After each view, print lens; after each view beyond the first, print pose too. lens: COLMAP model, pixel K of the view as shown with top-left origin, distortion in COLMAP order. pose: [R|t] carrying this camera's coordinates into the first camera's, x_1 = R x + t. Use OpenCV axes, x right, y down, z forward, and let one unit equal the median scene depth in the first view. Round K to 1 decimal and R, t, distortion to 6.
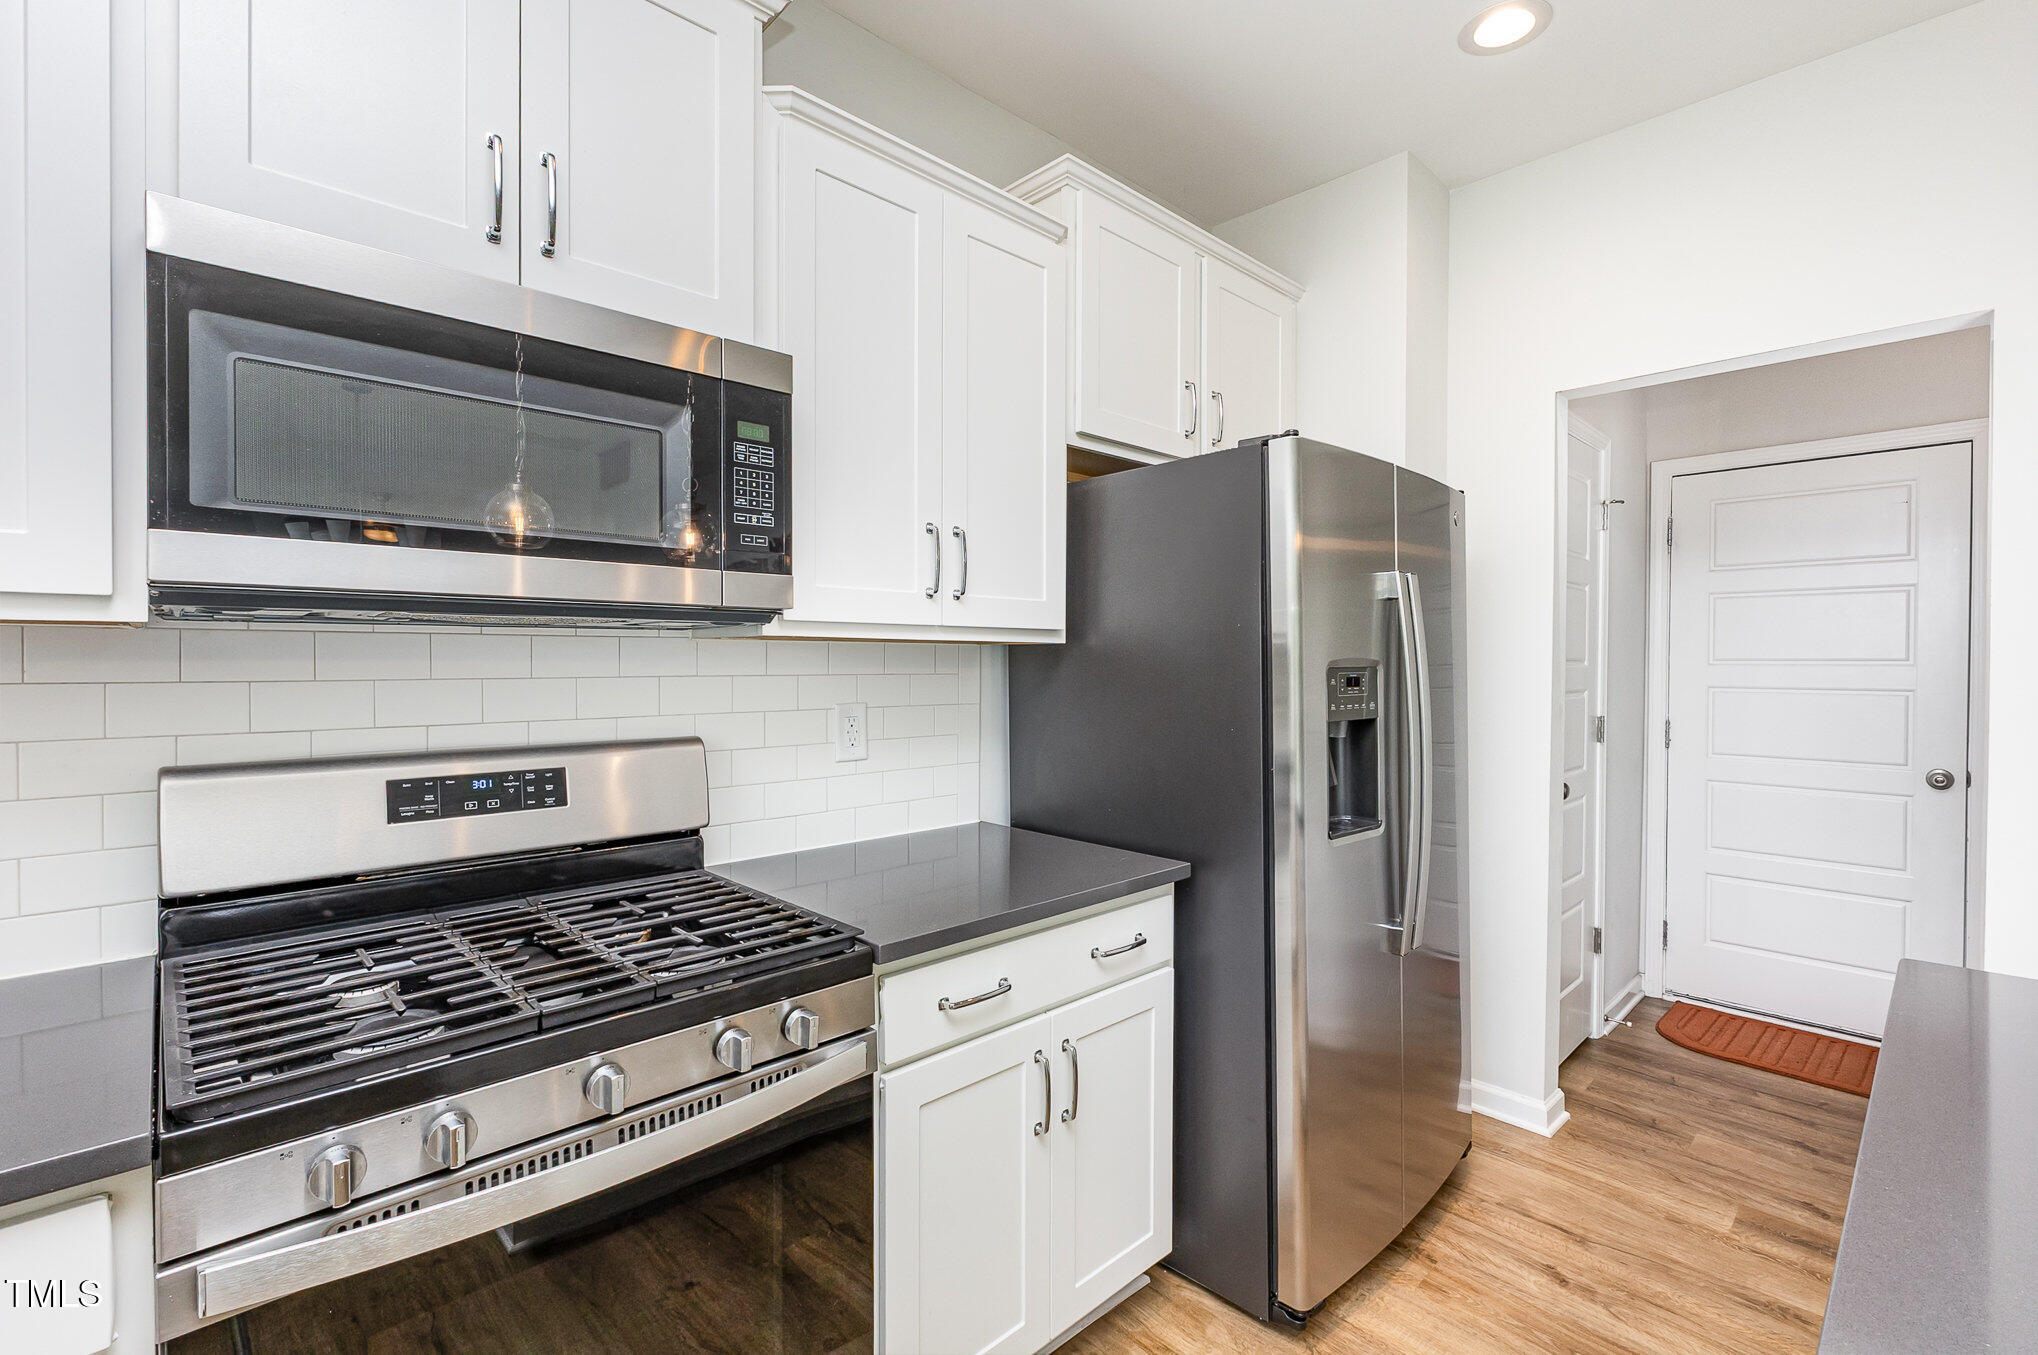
lens RADIAL K [[907.1, 0, 1018.1], [0, 907.1, 669.9], [0, 0, 1]] dist [-0.000890, -0.000633]
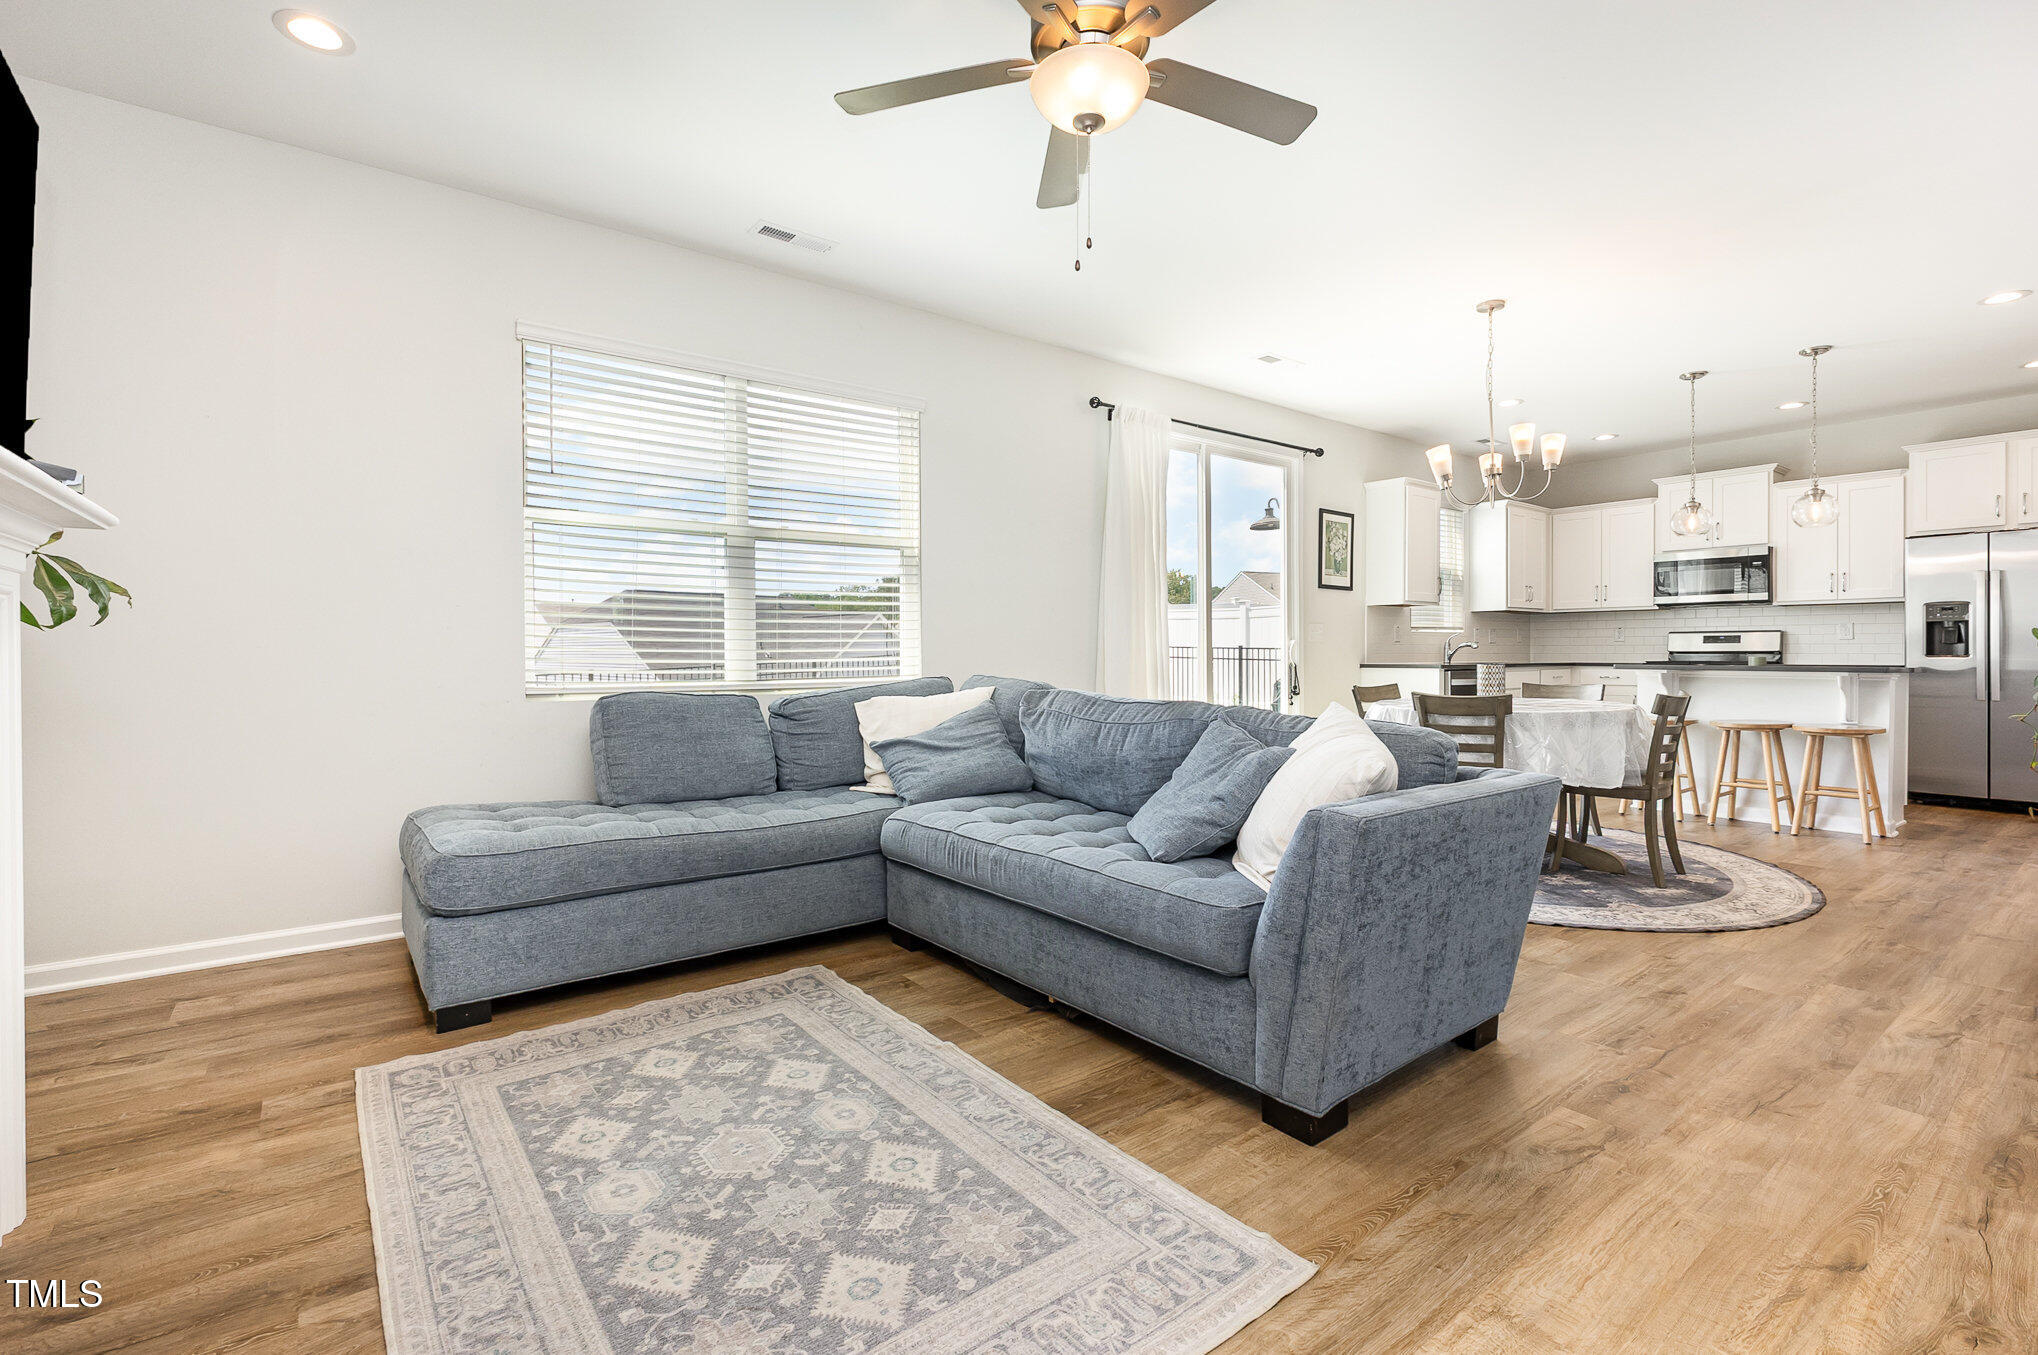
lens RADIAL K [[907.1, 0, 1017.1], [0, 907.1, 665.5], [0, 0, 1]] dist [-0.000890, -0.000633]
pose [[-0.103577, 0.009315, -0.994578, 5.239869], [-0.007661, 0.999919, 0.010163, 0.275322], [0.994592, 0.008673, -0.103498, -2.617185]]
